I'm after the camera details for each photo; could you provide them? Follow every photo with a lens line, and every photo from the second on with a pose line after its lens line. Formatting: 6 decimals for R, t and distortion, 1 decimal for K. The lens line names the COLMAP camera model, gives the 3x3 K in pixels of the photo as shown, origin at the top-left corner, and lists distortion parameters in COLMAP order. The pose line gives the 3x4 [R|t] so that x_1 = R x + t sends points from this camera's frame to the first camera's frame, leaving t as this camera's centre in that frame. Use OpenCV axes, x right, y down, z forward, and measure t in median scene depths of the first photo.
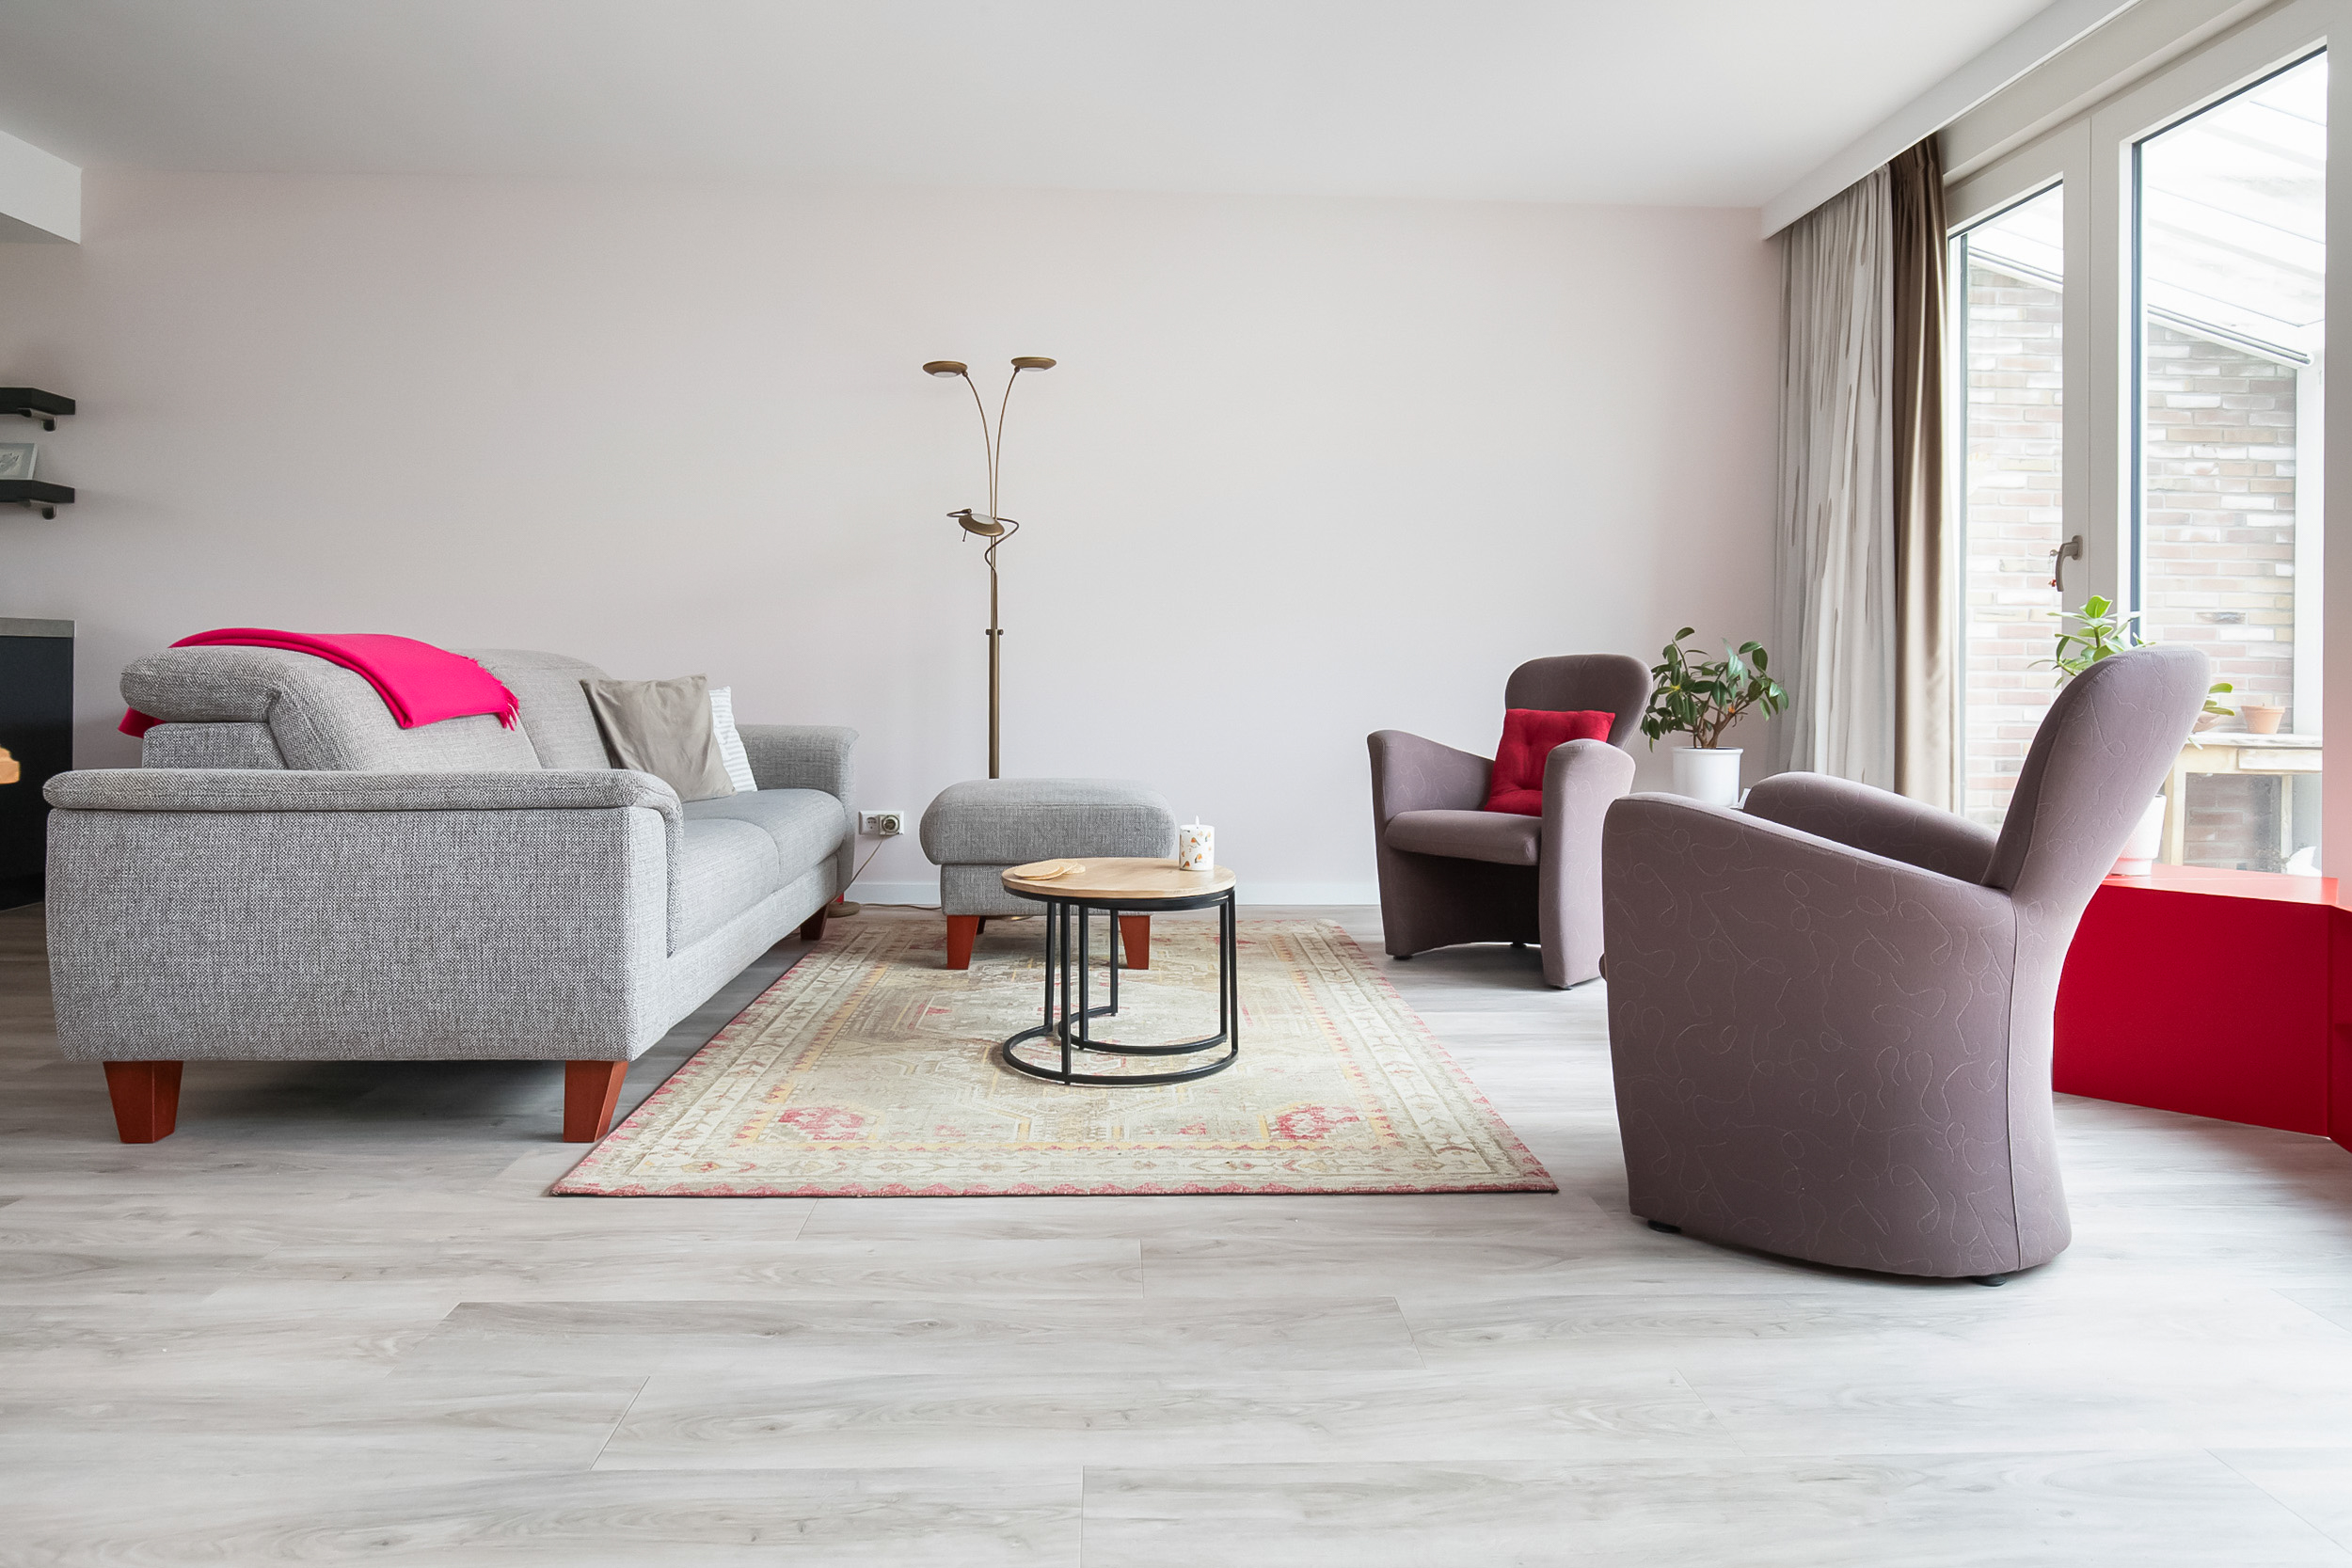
lens RADIAL K [[1471.1, 0, 1179.0], [0, 1471.1, 658.2], [0, 0, 1]] dist [-0.011268, -0.000573]
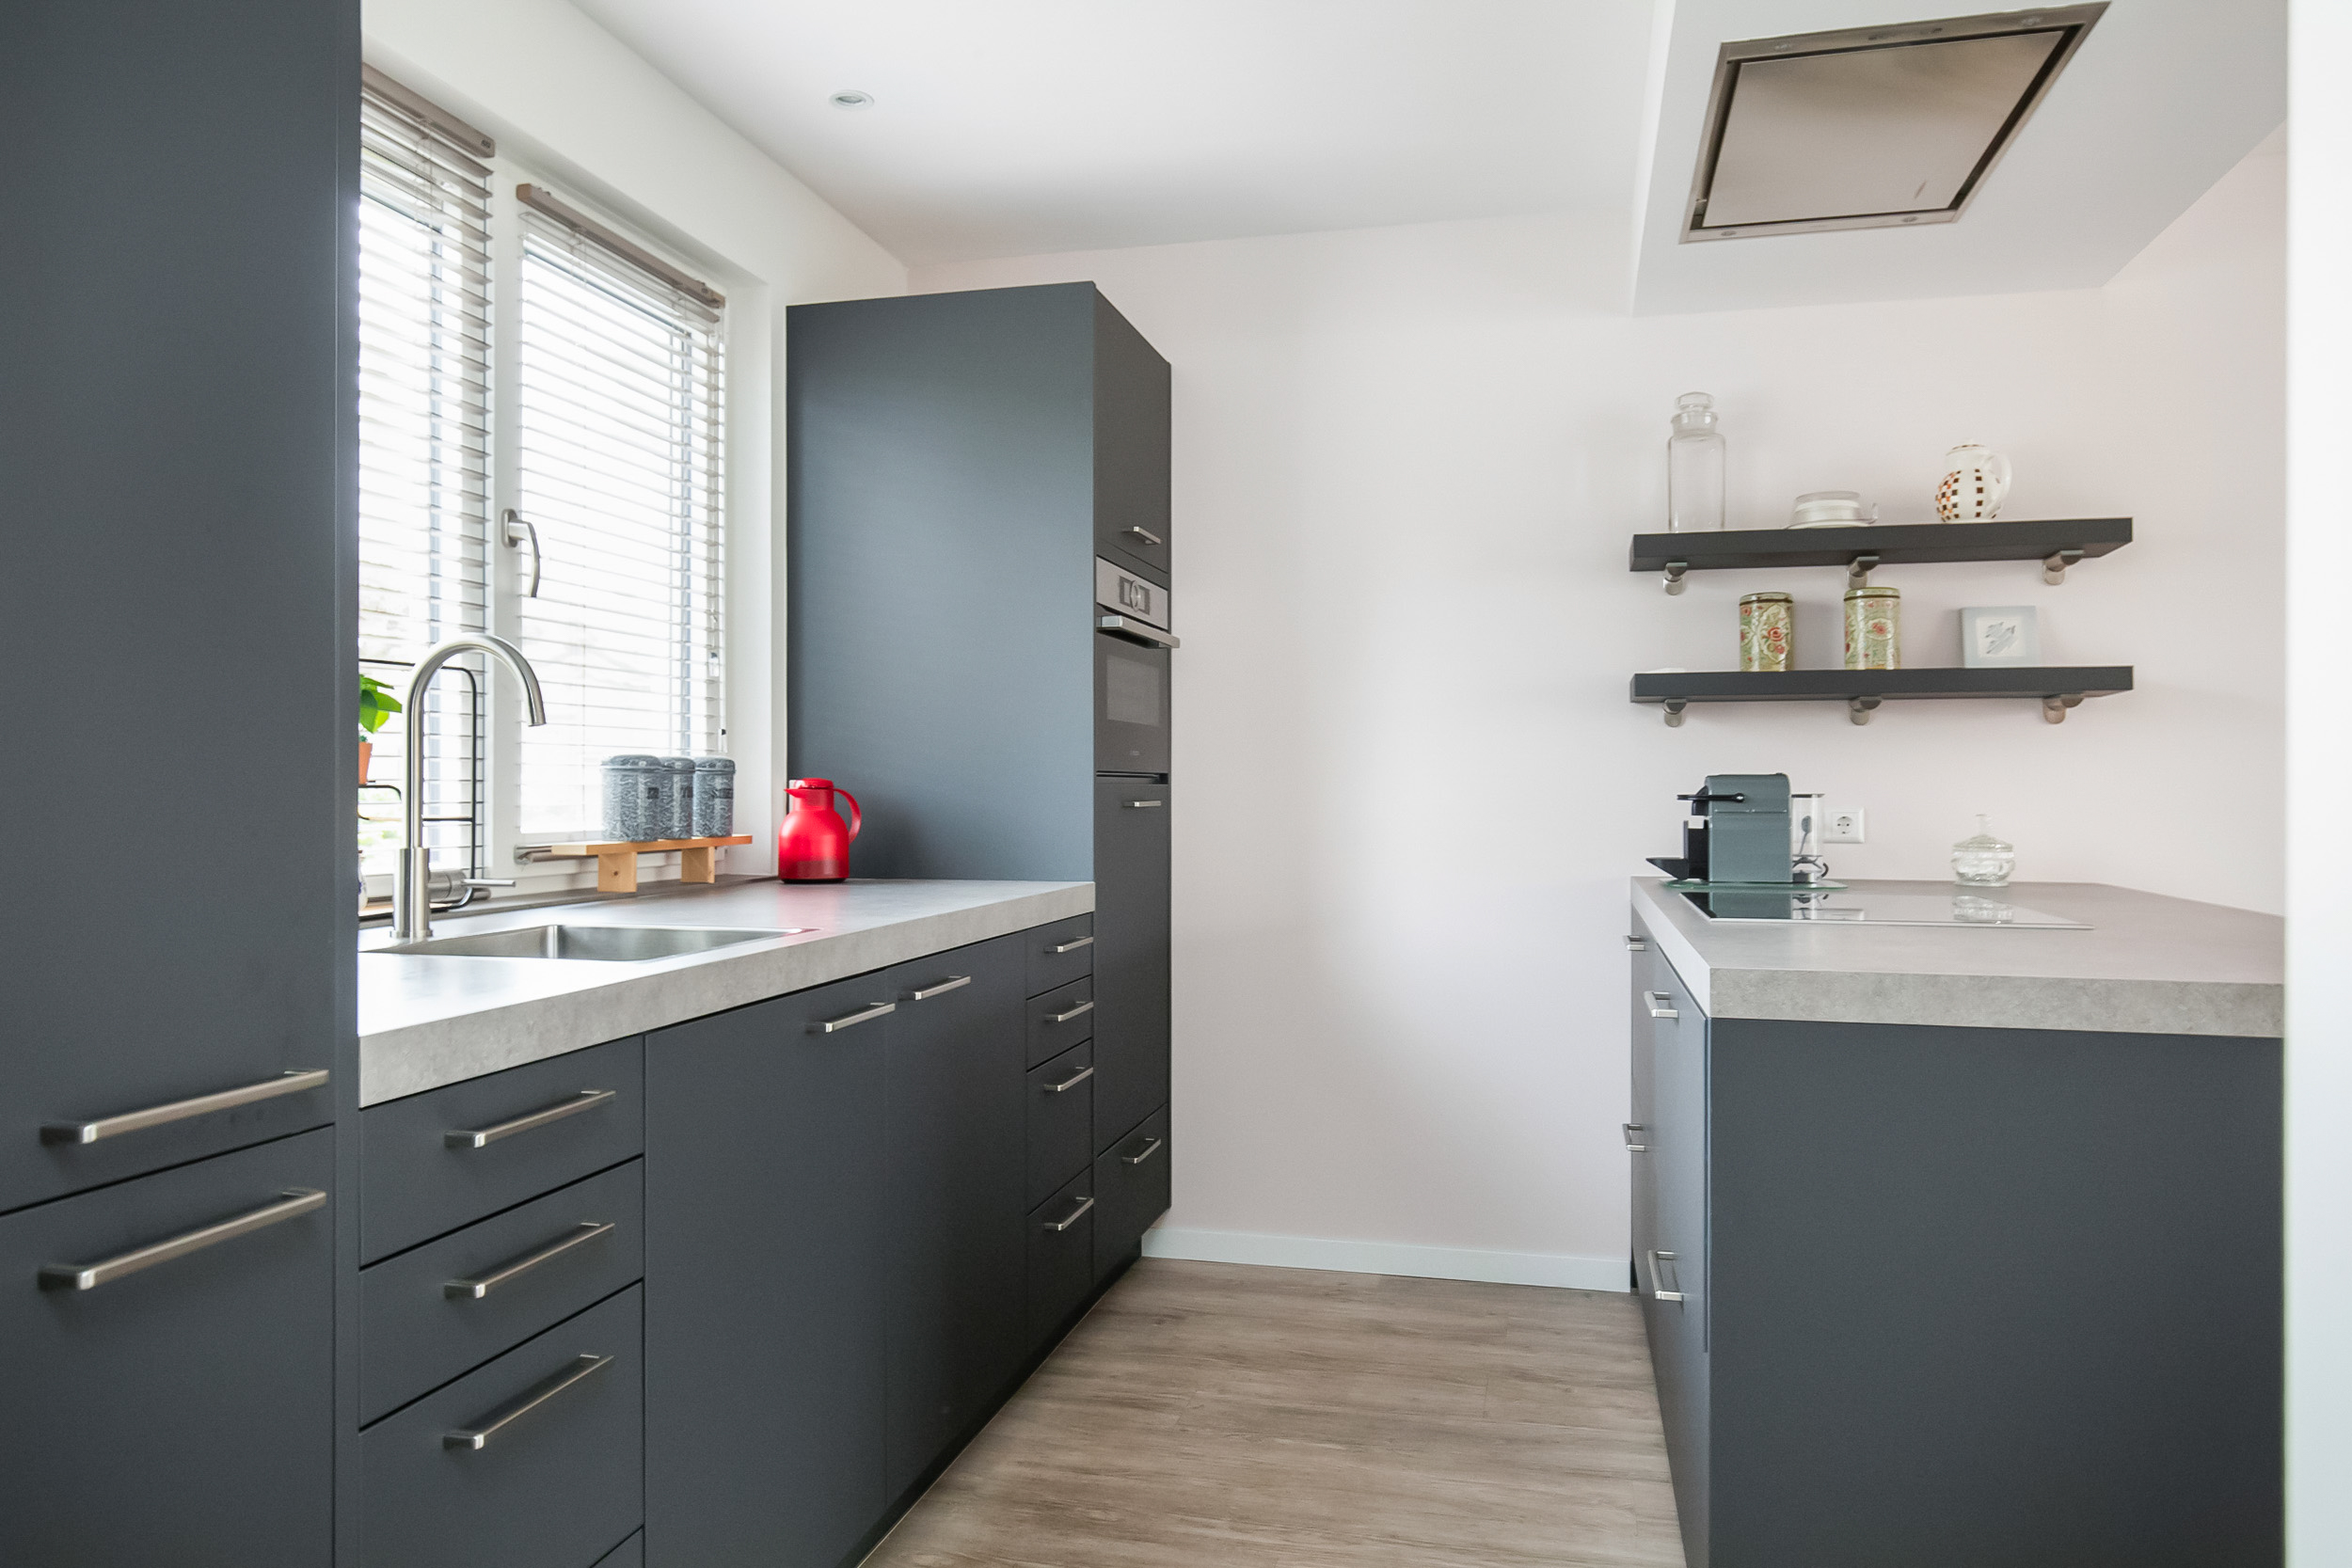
lens RADIAL K [[1582.3, 0, 1189.7], [0, 1582.3, 779.5], [0, 0, 1]] dist [0.000849, 0.001586]
pose [[0.959064, -0.007409, -0.283091, -1.970570], [0.007311, 0.999972, -0.001402, -0.151414], [0.283094, -0.000725, 0.959092, 0.498861]]
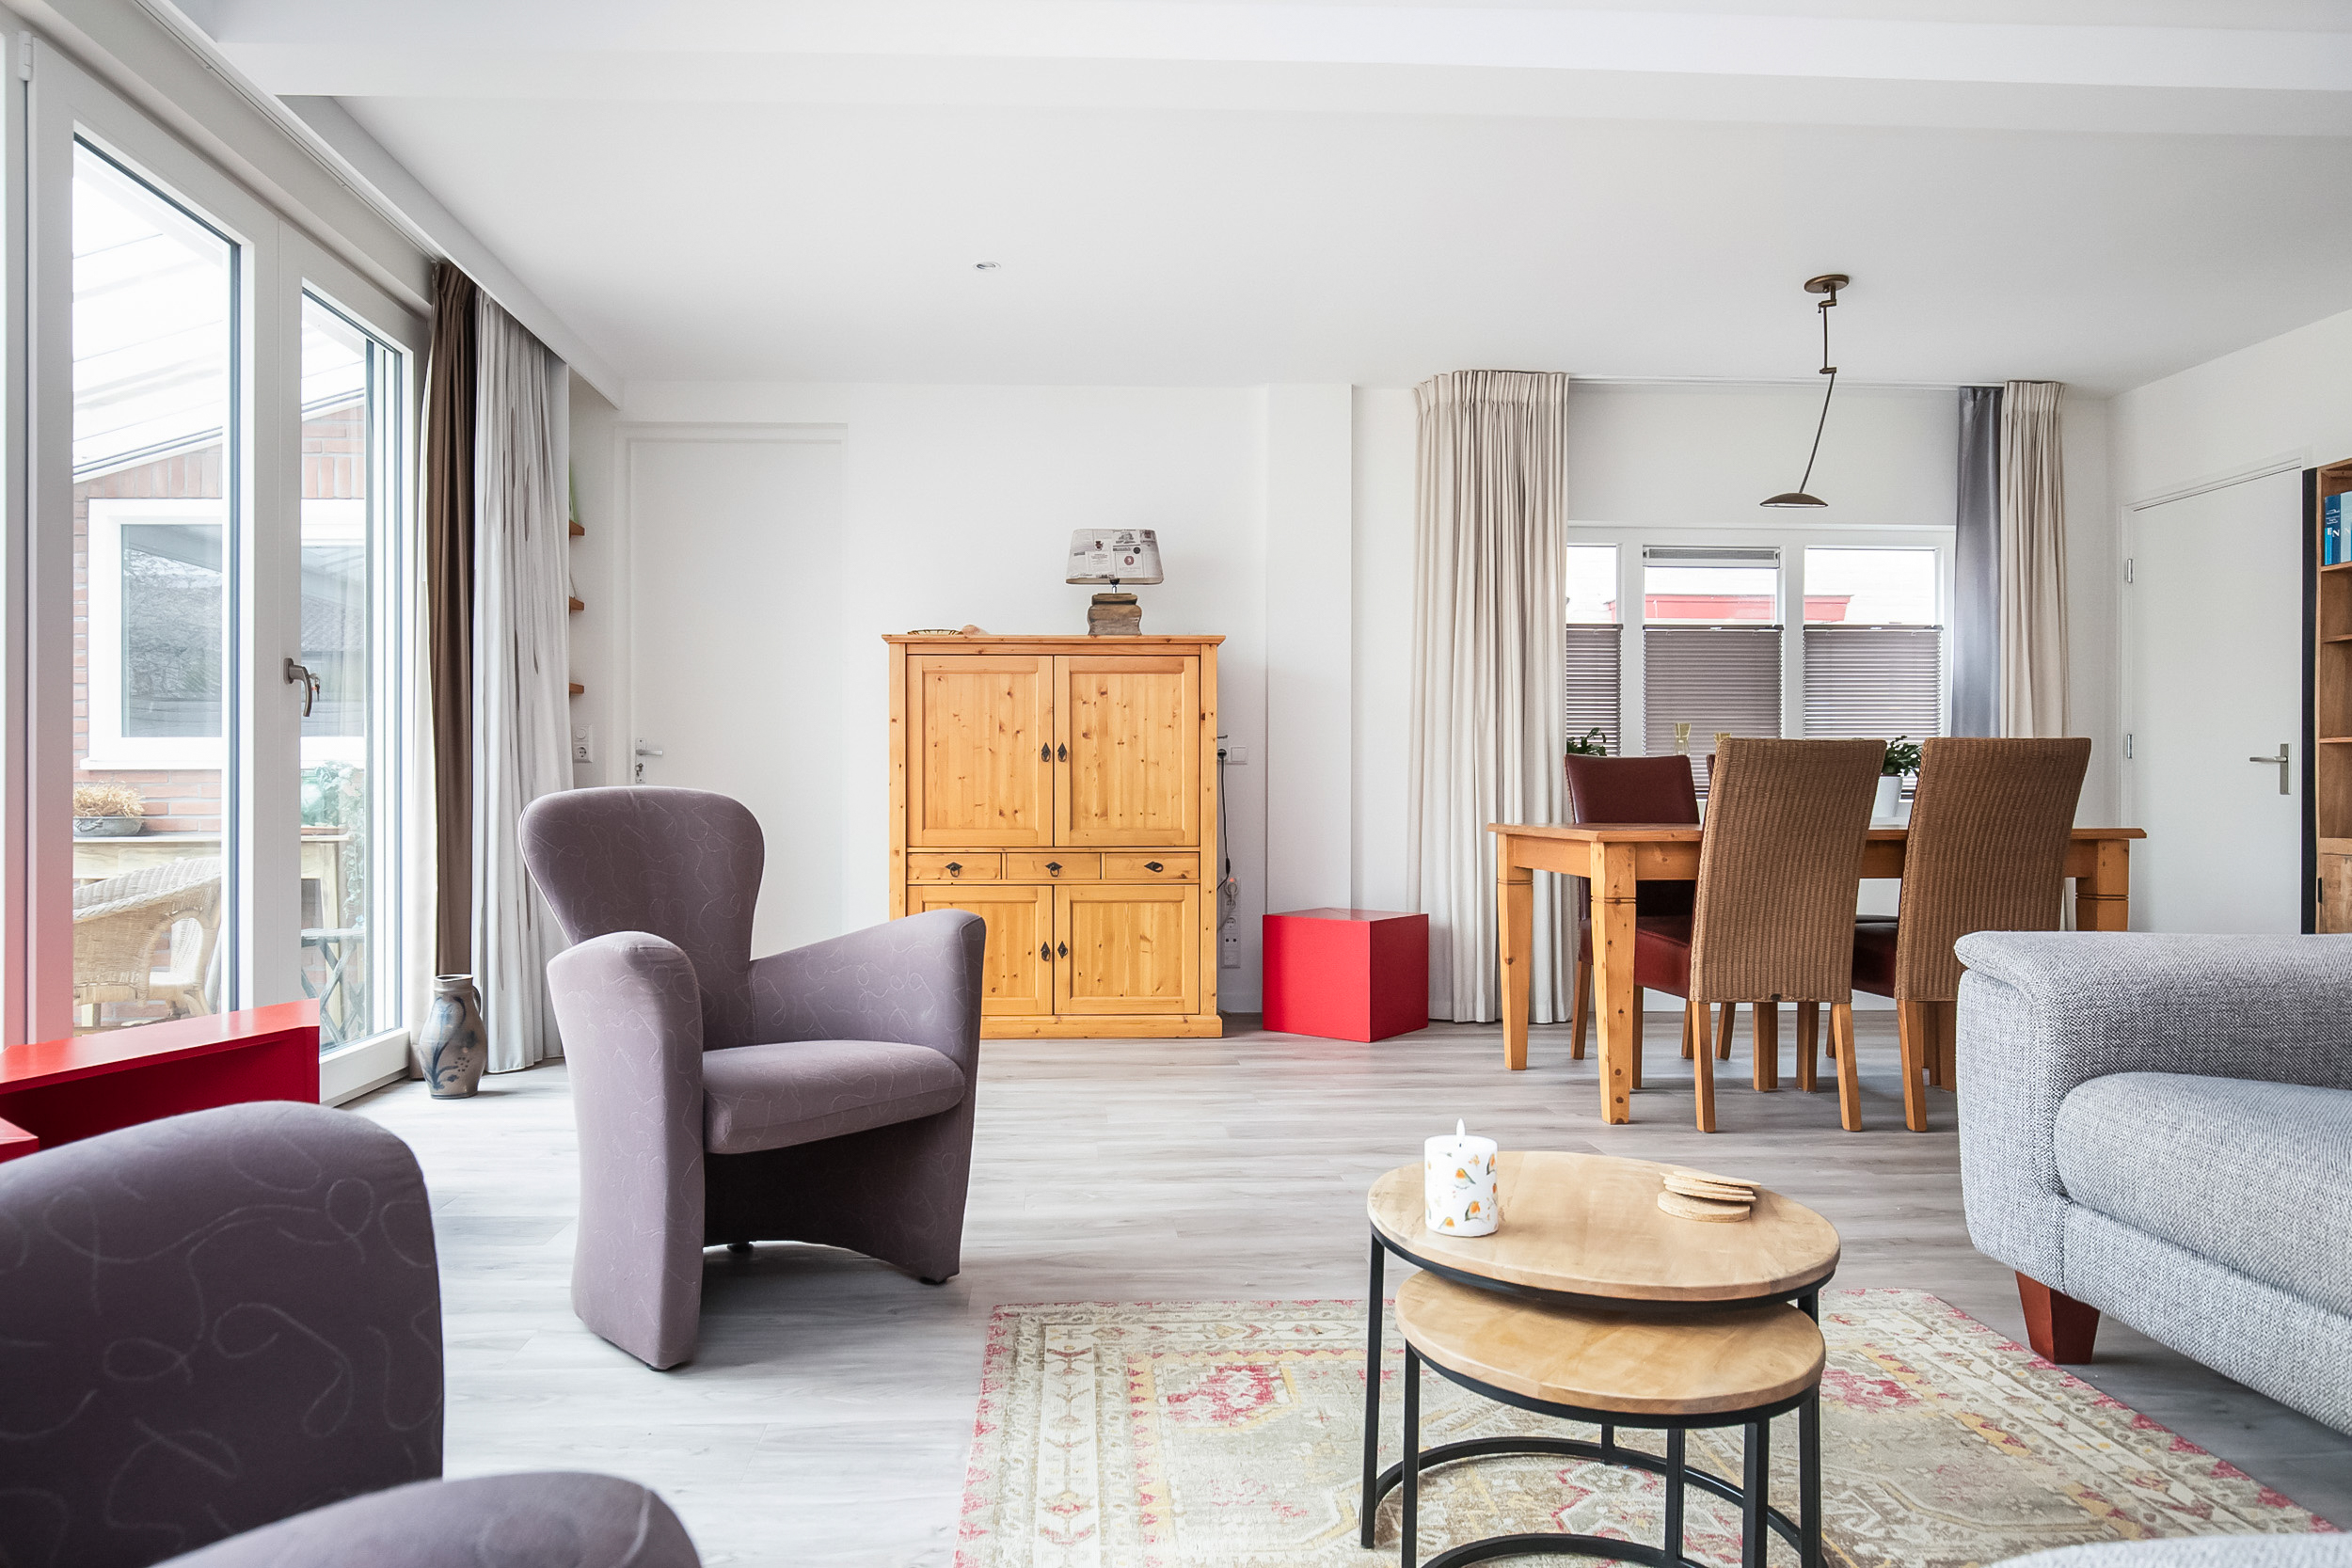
lens RADIAL K [[1426.9, 0, 1110.5], [0, 1426.9, 804.1], [0, 0, 1]] dist [-0.012083, -0.000897]
pose [[-0.999884, -0.011604, 0.009889, 0.169826], [-0.011594, 0.999932, 0.001064, 0.001108], [-0.009900, 0.000949, -0.999951, 1.997813]]
